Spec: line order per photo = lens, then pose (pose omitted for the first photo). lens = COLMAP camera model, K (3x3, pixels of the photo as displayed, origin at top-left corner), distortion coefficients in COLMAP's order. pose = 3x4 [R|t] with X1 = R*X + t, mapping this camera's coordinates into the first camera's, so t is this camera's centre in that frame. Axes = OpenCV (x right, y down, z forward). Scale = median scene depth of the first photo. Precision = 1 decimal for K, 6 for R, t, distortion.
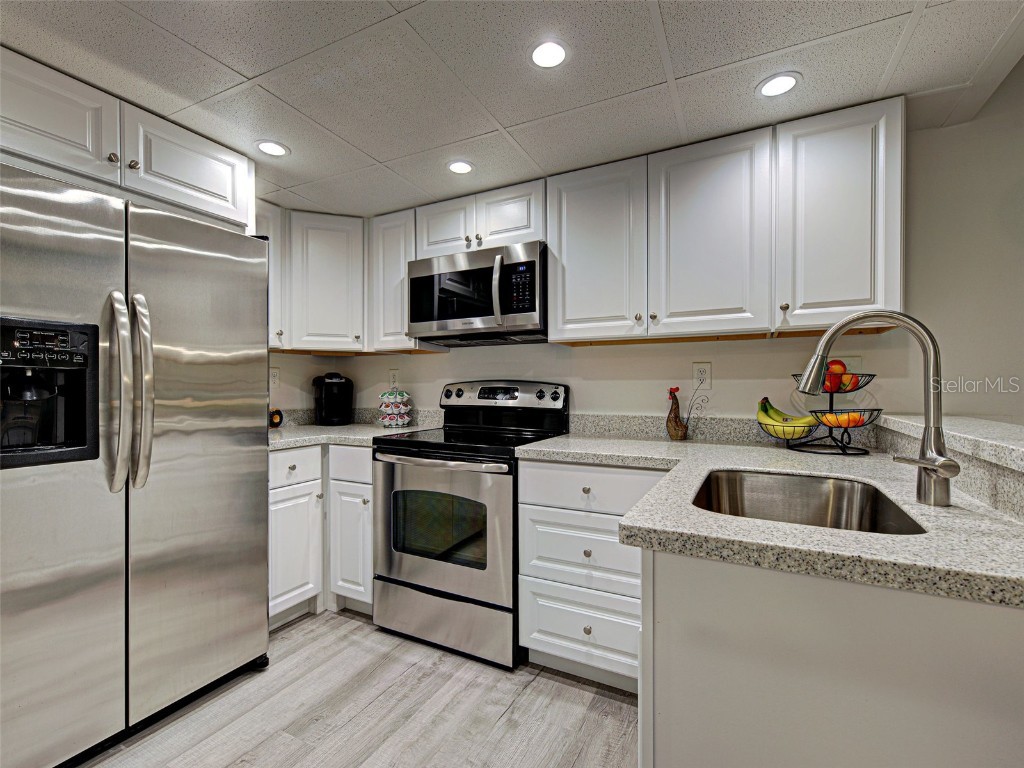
lens RADIAL K [[478.3, 0, 510.5], [0, 478.3, 393.2], [0, 0, 1]] dist [0.000506, 0.000280]
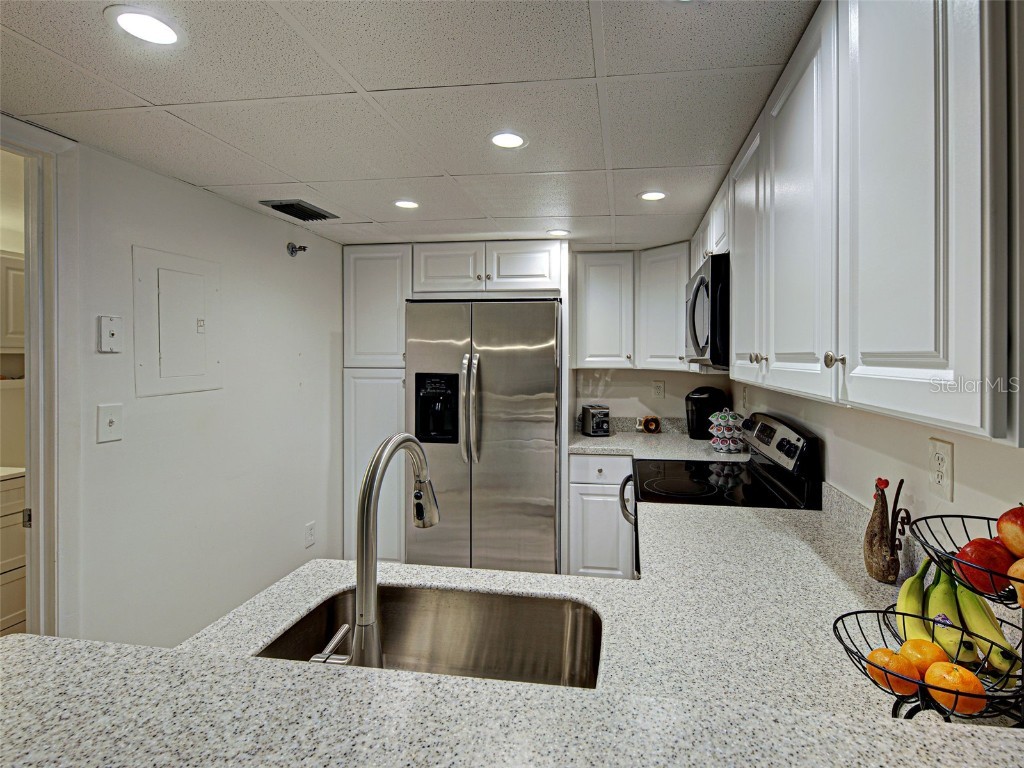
lens RADIAL K [[472.6, 0, 512.6], [0, 472.6, 376.0], [0, 0, 1]] dist [0.002378, -0.000046]
pose [[0.319639, 0.030820, -0.947038, 0.686836], [-0.019333, 0.999475, 0.026001, -0.128572], [0.947342, 0.009998, 0.320067, 0.422560]]
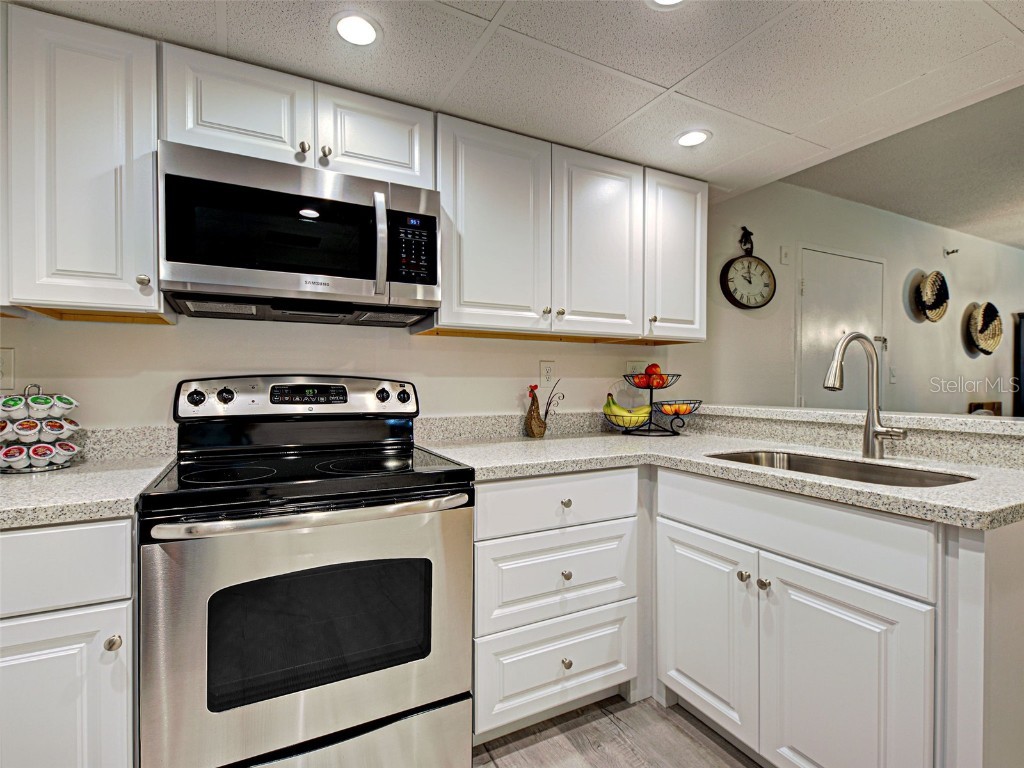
lens RADIAL K [[487.9, 0, 512.0], [0, 487.9, 384.0], [0, 0, 1]] dist [0.001987, -0.000700]
pose [[0.558530, -0.002580, 0.829480, -0.506269], [0.010766, 0.999933, -0.004139, -0.009993], [-0.829414, 0.011242, 0.558521, 0.463337]]
